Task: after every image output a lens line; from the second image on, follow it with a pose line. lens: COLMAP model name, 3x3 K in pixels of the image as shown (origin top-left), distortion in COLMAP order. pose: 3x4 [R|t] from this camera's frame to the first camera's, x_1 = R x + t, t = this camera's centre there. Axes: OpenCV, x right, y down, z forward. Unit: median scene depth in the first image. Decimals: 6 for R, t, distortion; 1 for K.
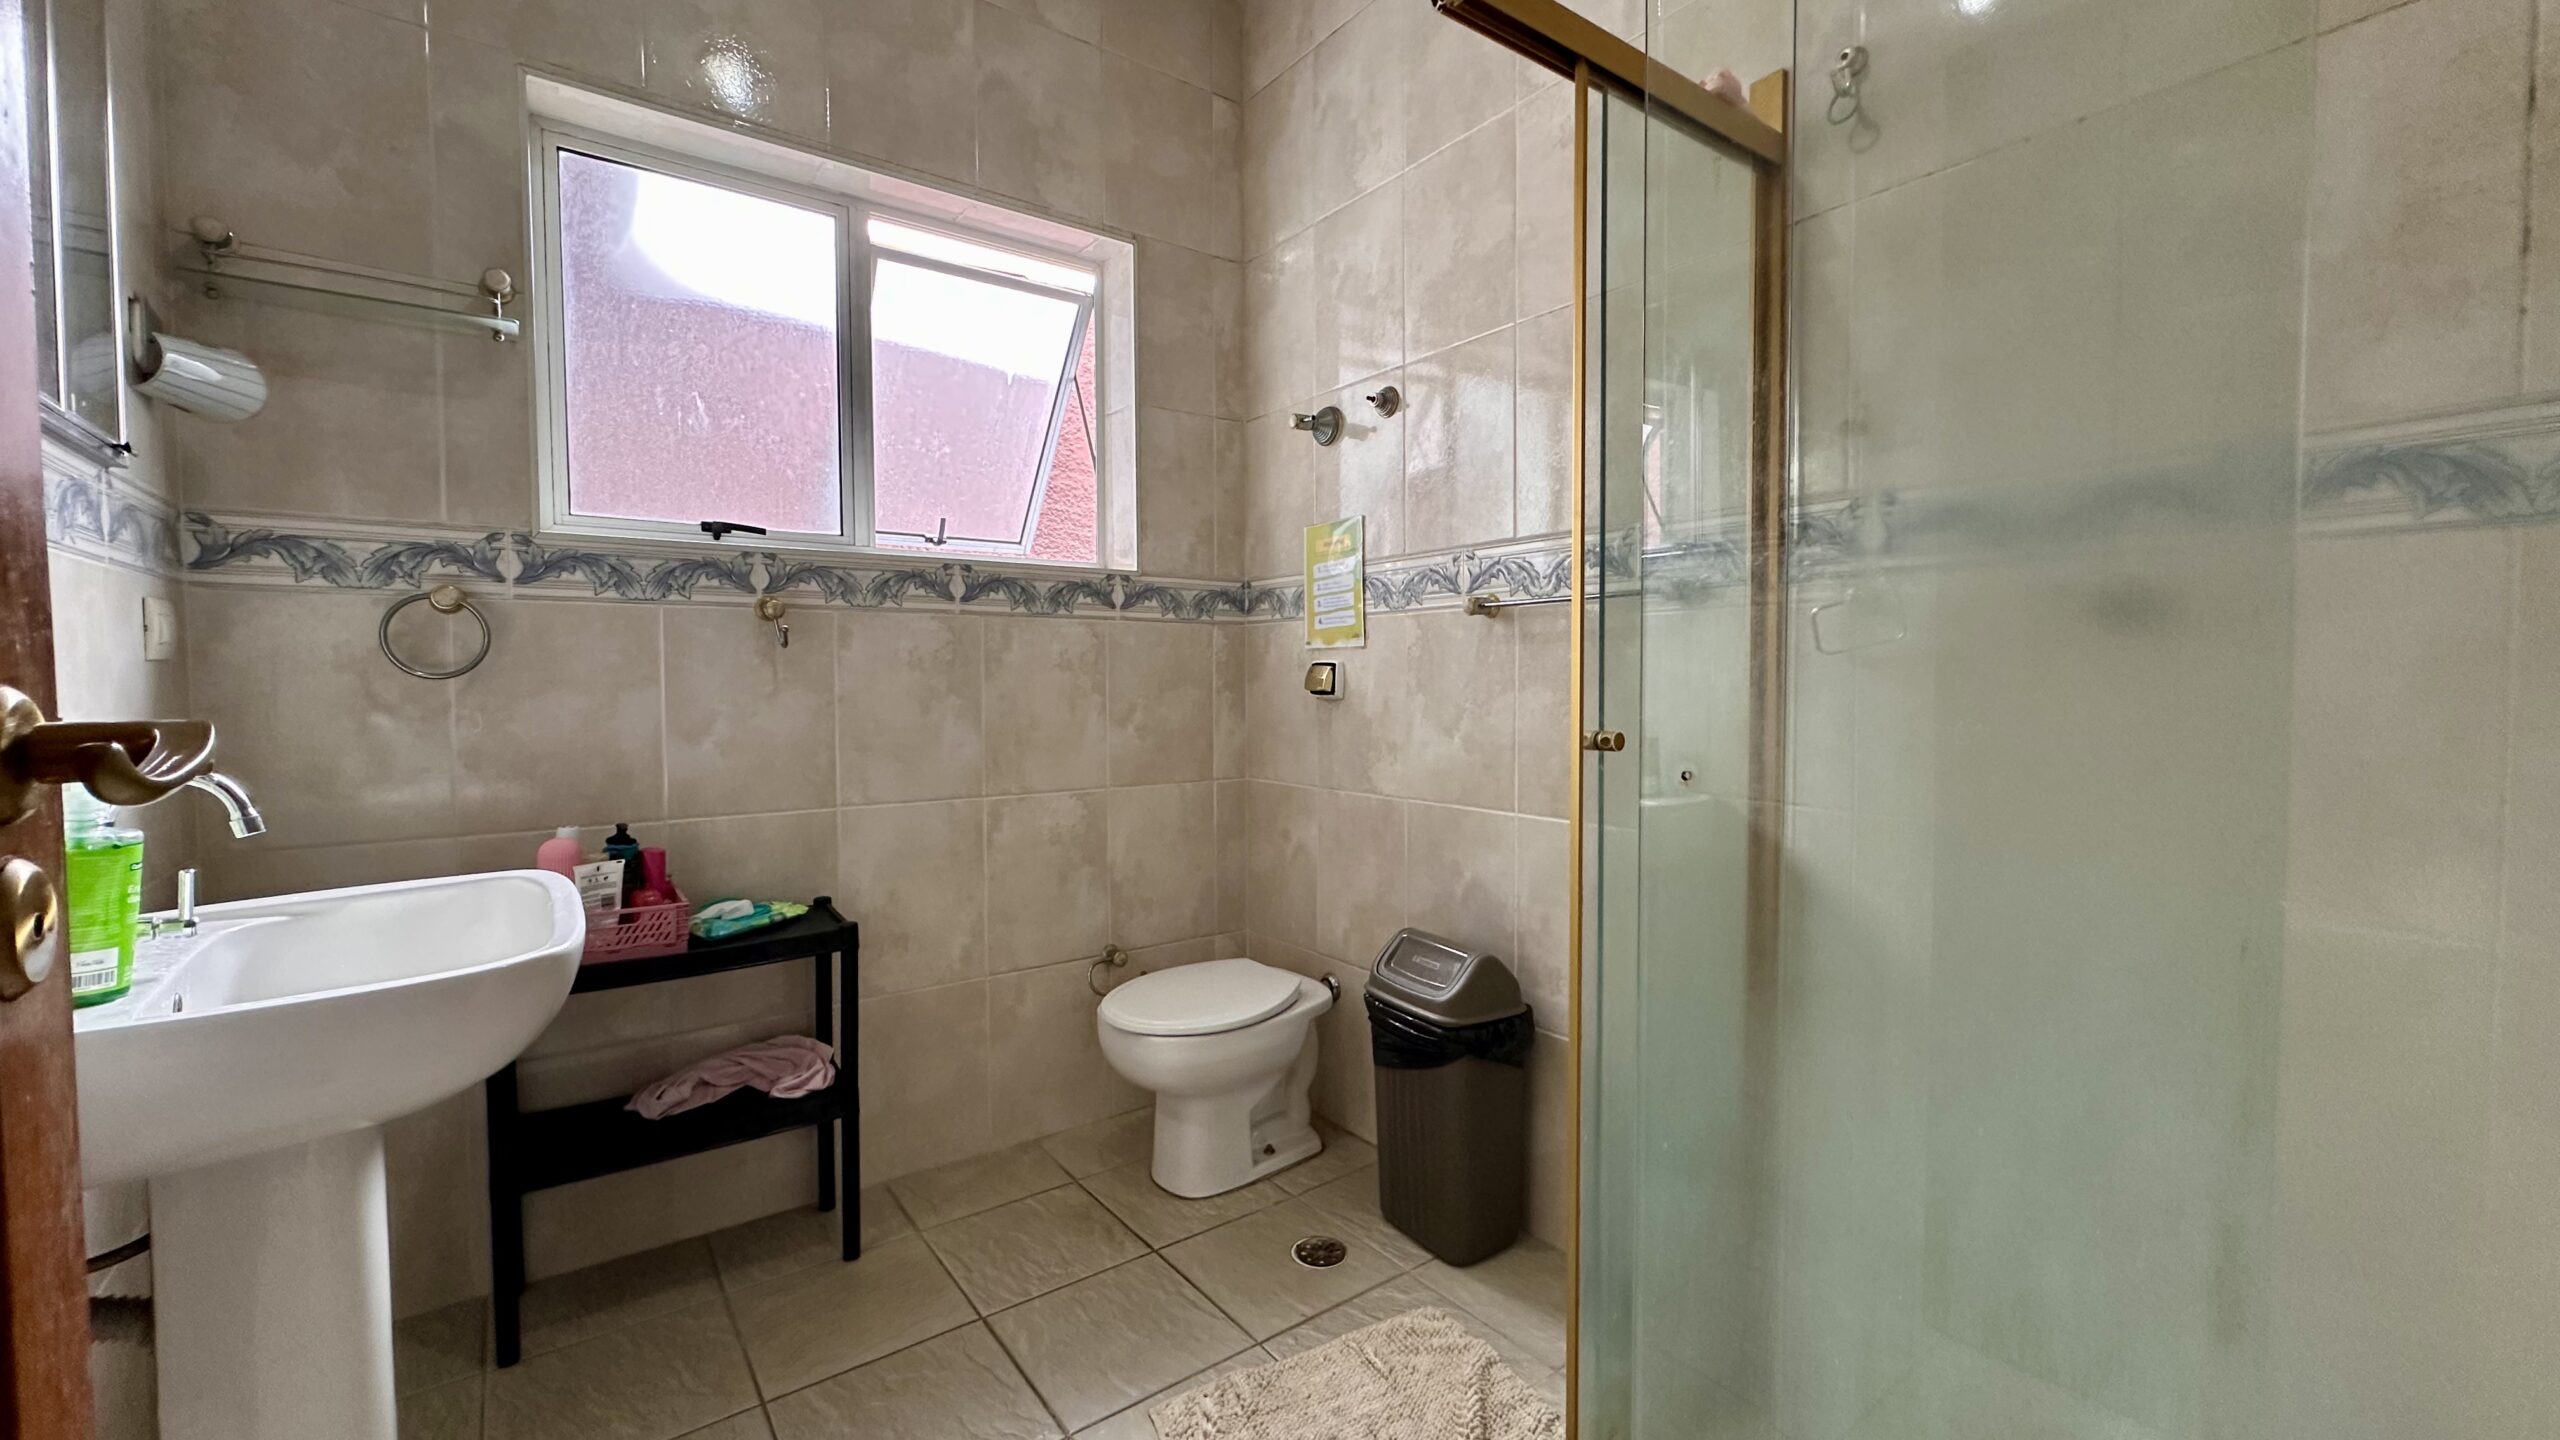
lens RADIAL K [[1017.6, 0, 1270.3], [0, 1017.6, 713.1], [0, 0, 1]] dist [-0.006992, 0.001712]
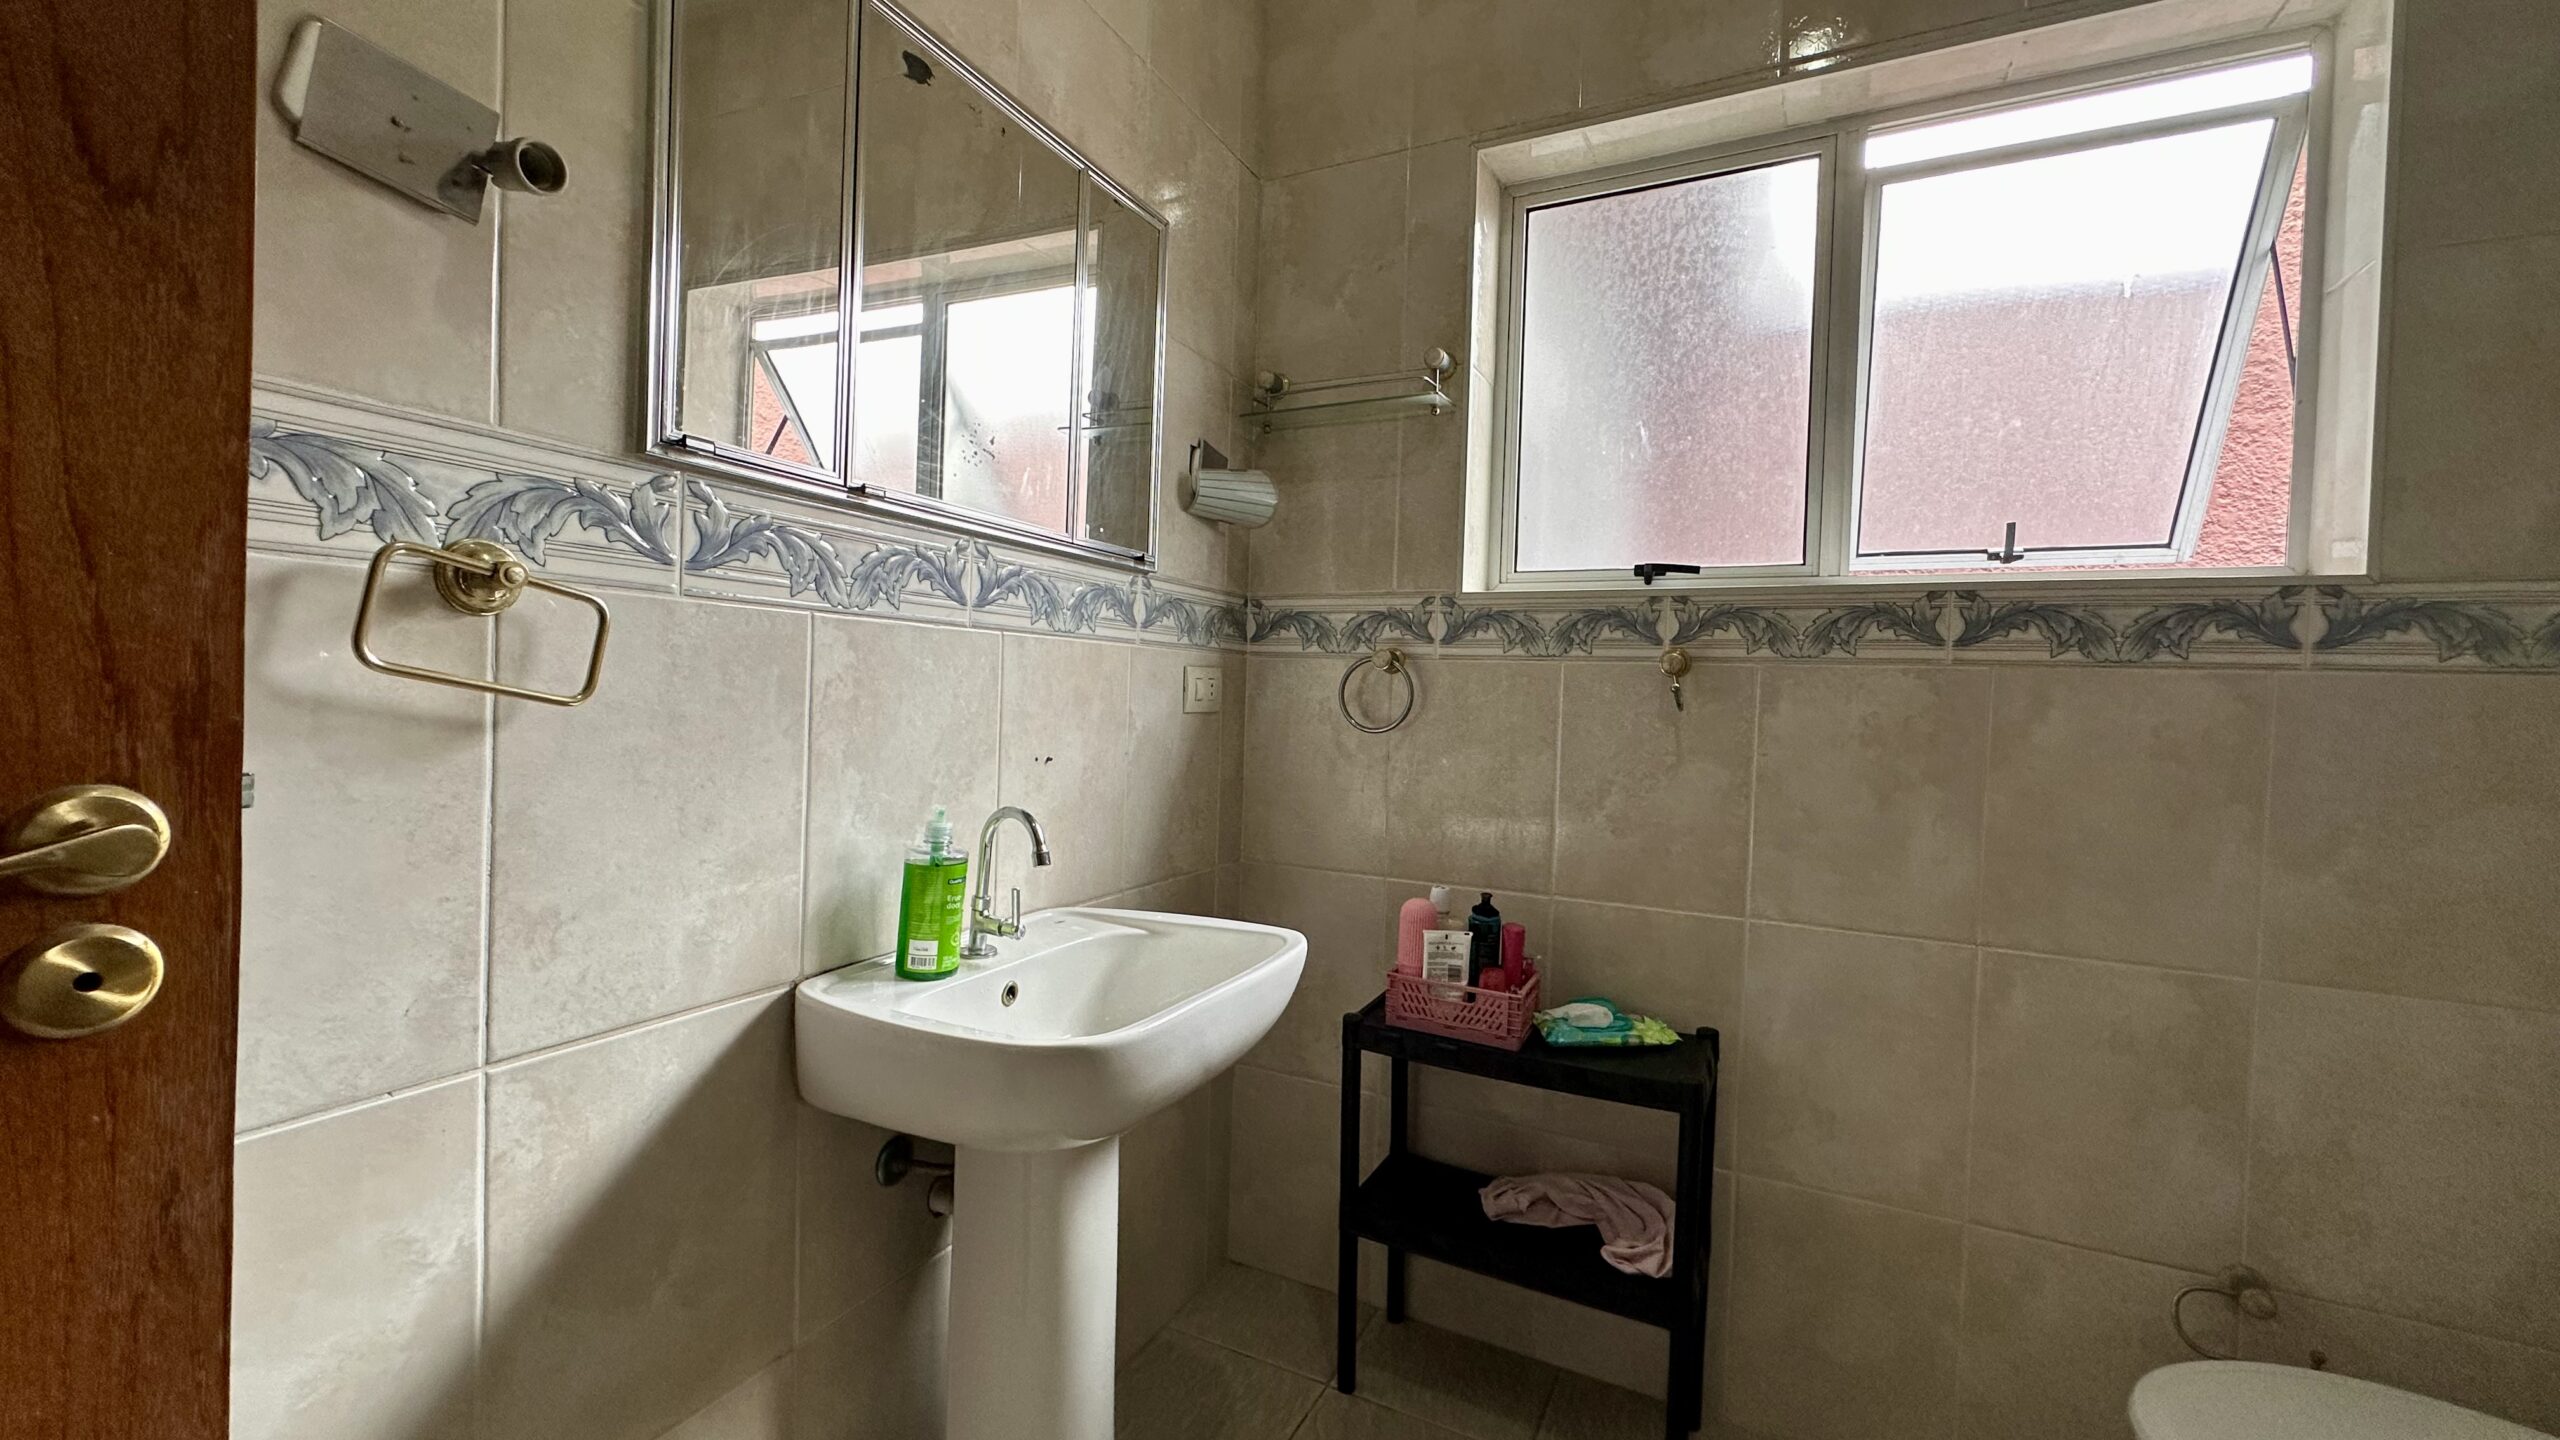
lens RADIAL K [[1017.6, 0, 1279.2], [0, 1017.6, 719.3], [0, 0, 1]] dist [-0.006992, 0.001712]
pose [[0.447500, 0.036400, -0.893543, 0.106880], [-0.065199, 0.997840, 0.007997, -0.043728], [0.891904, 0.054679, 0.448907, 0.351518]]
